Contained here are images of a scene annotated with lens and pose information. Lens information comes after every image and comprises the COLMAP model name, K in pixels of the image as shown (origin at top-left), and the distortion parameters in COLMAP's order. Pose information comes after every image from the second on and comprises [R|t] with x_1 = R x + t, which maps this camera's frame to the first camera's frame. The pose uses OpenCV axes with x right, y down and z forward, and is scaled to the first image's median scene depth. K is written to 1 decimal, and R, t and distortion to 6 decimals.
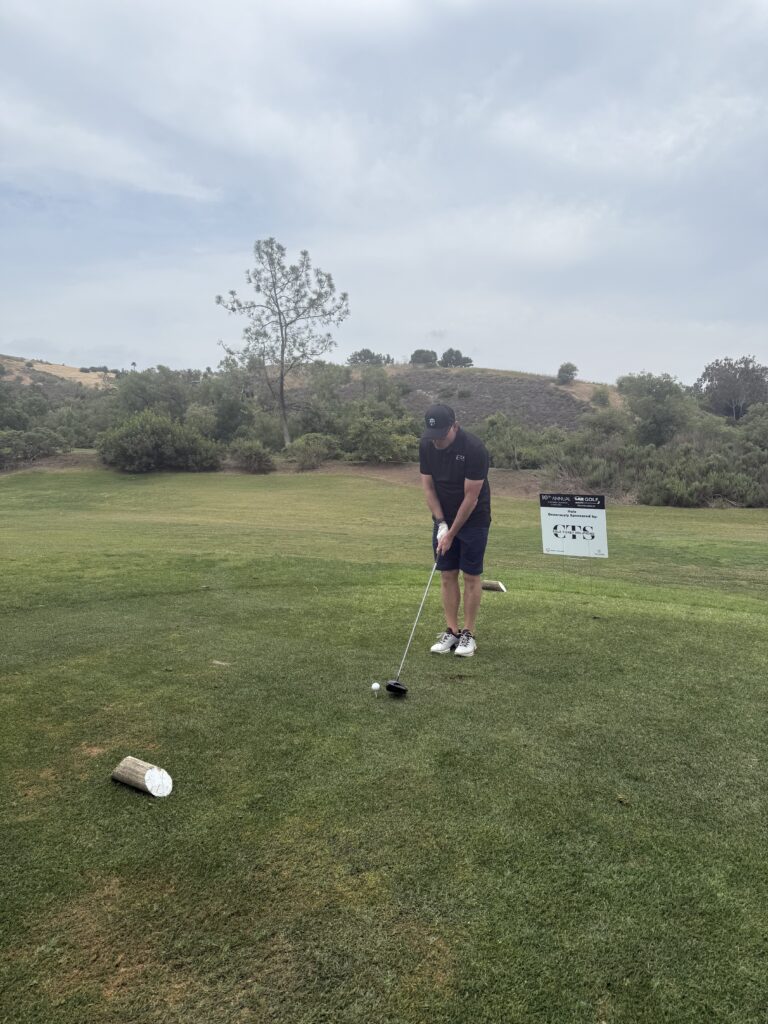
lens RADIAL K [[720.5, 0, 384.0], [0, 720.5, 512.0], [0, 0, 1]] dist [0.088638, -0.170358]
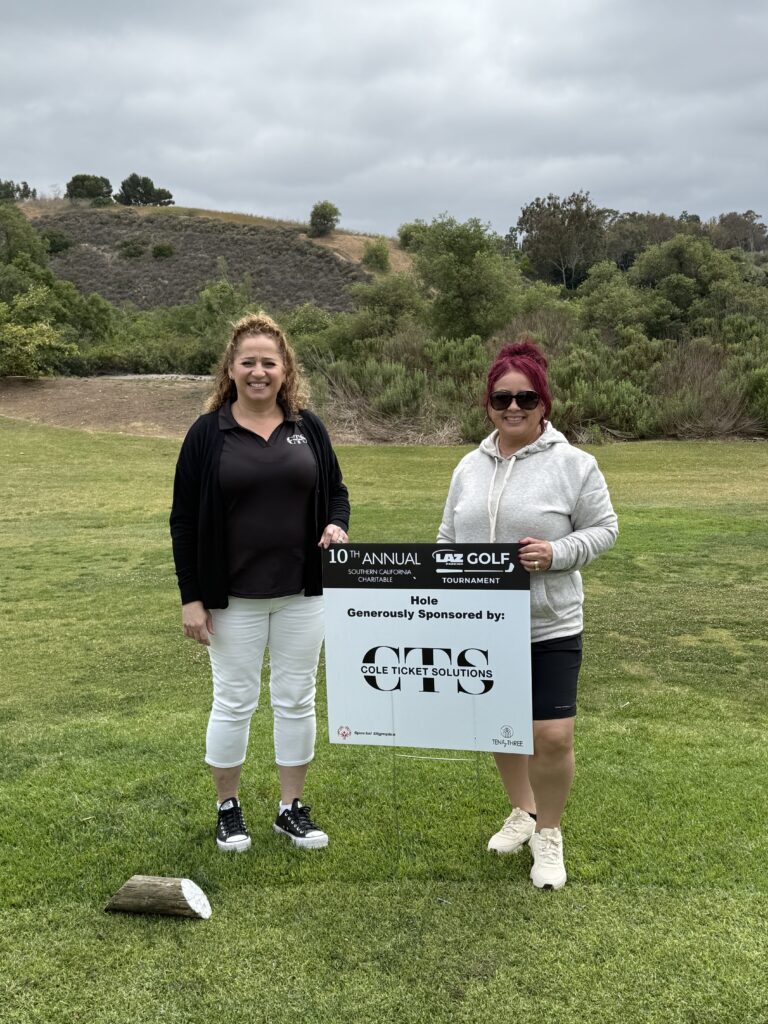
lens RADIAL K [[1112.9, 0, 390.4], [0, 1112.9, 513.9], [0, 0, 1]] dist [0.231295, -0.479339]
pose [[0.955277, -0.075083, 0.286022, 0.021119], [0.056075, 0.995674, 0.074090, -0.013722], [-0.290347, -0.054737, 0.955355, 0.097868]]
